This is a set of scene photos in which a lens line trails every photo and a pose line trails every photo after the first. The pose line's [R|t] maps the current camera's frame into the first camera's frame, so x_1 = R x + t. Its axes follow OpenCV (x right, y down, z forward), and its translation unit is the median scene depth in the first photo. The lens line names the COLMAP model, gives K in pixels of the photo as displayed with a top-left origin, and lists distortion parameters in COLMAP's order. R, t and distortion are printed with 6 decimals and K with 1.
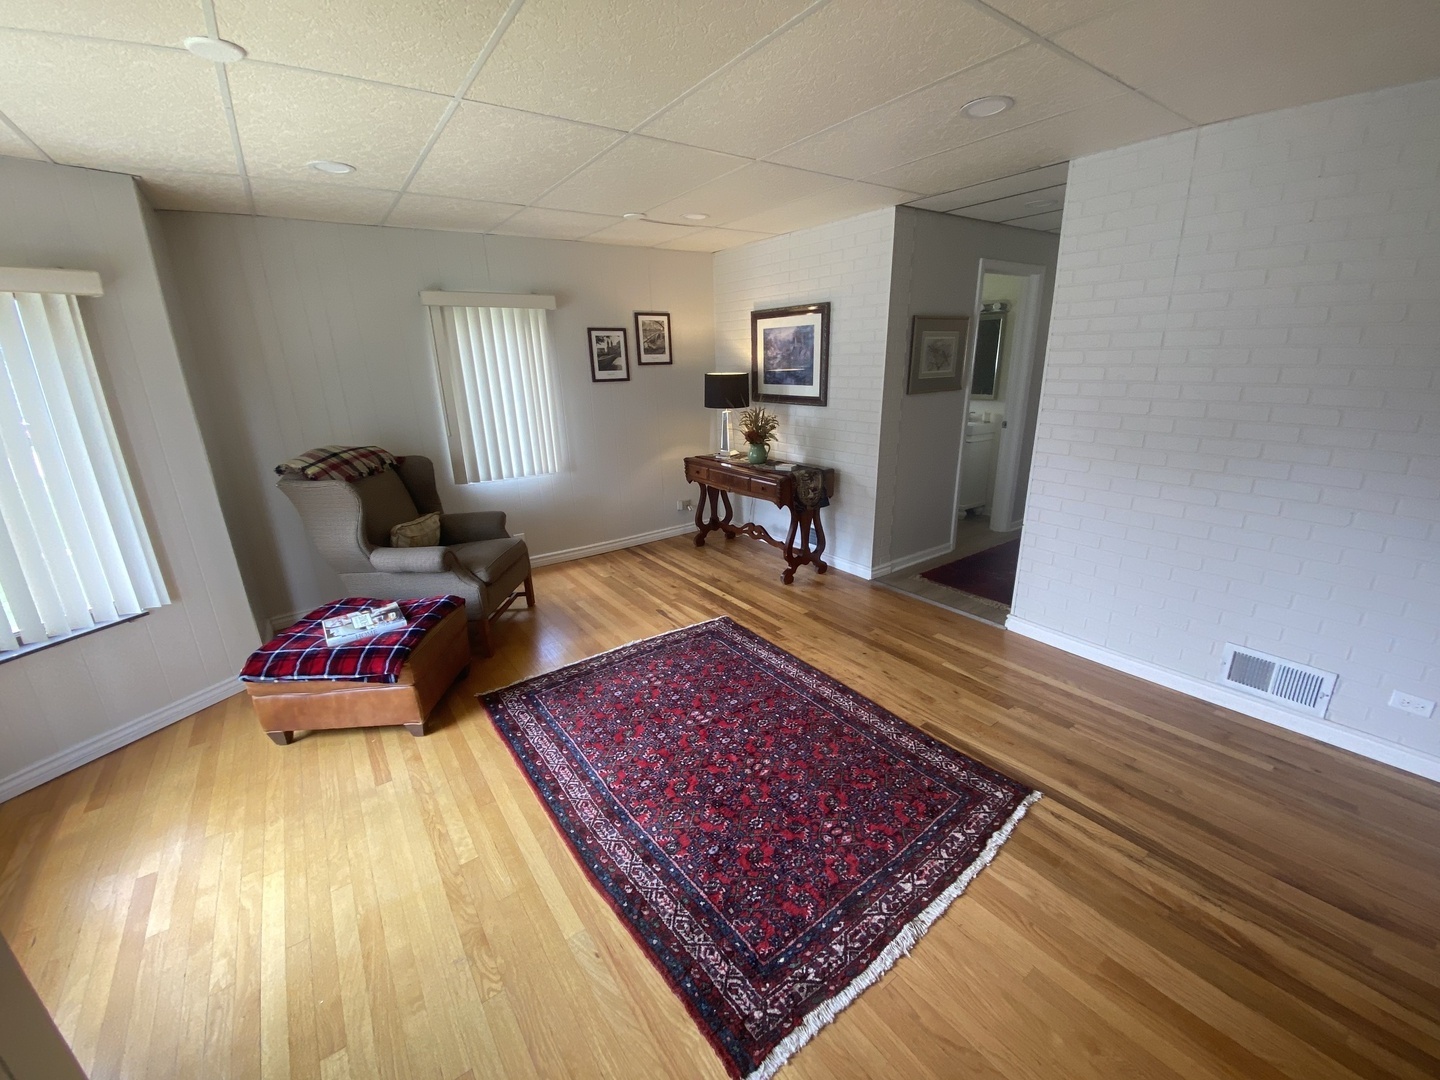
lens RADIAL K [[572.7, 0, 720.0], [0, 572.7, 540.0], [0, 0, 1]] dist [0.083728, -0.052937]
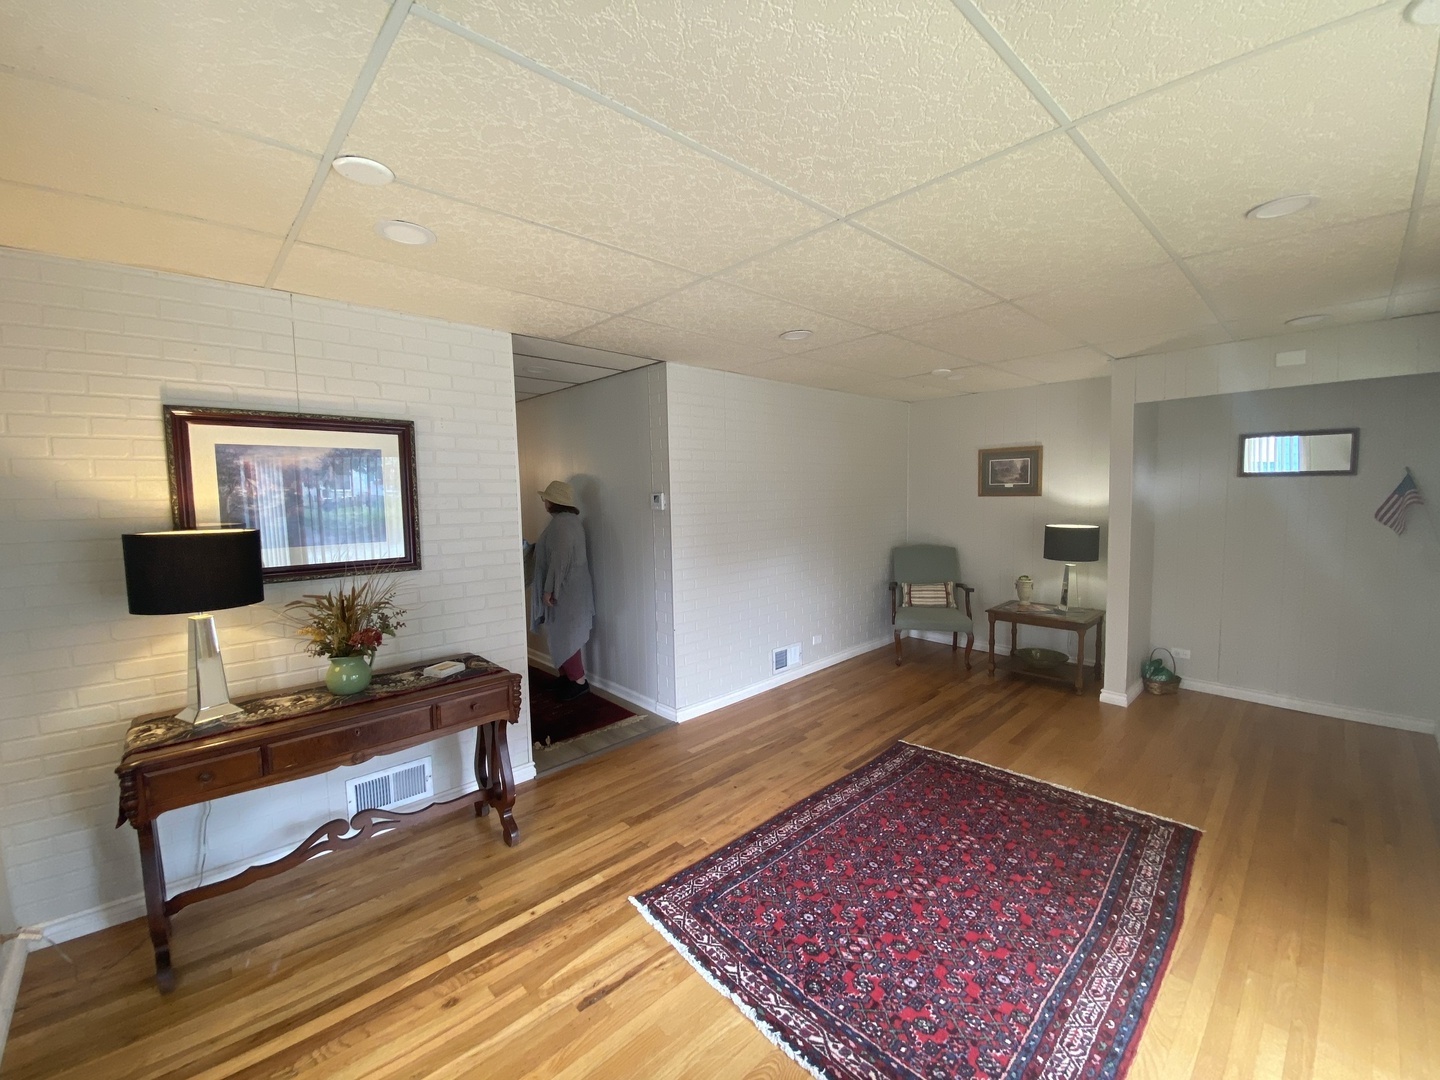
lens RADIAL K [[582.1, 0, 720.9], [0, 582.1, 541.7], [0, 0, 1]] dist [0.020036, -0.020743]
pose [[-0.122363, -0.059489, 0.990701, -0.761923], [0.321957, 0.941842, 0.096321, -0.322745], [-0.938814, 0.330749, -0.096094, 1.098733]]
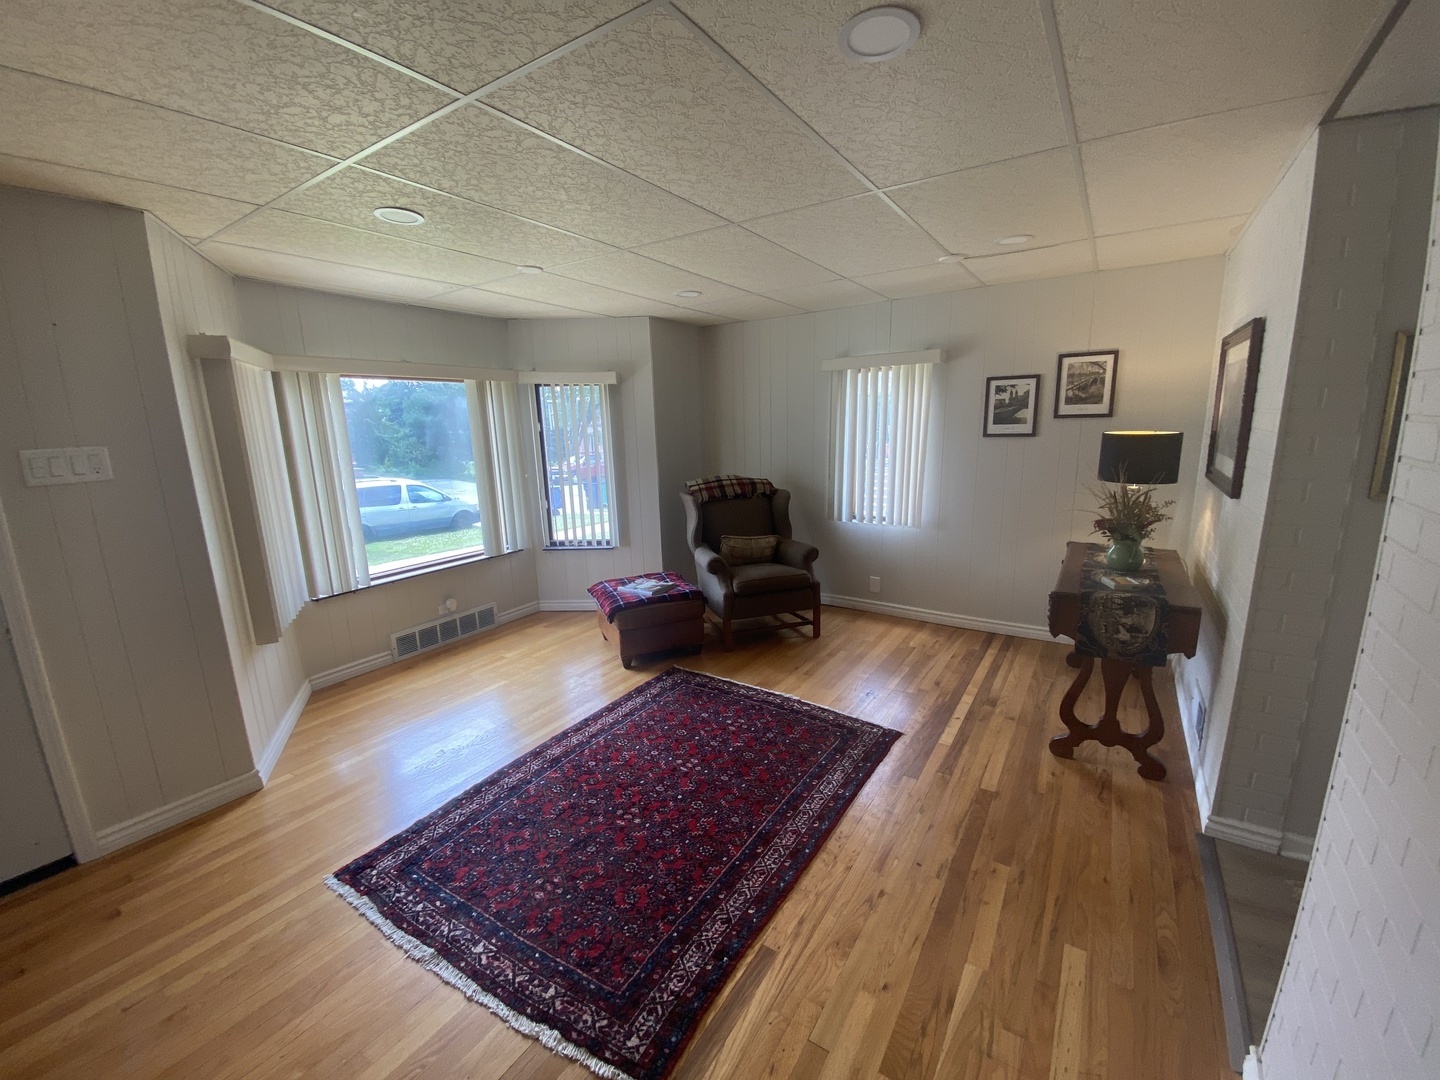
lens RADIAL K [[581.4, 0, 727.0], [0, 581.4, 539.1], [0, 0, 1]] dist [0.037694, -0.020525]
pose [[0.363410, 0.205216, -0.908746, 0.781602], [-0.267005, 0.957461, 0.109440, -0.189605], [0.892548, 0.202868, 0.402744, 0.522040]]
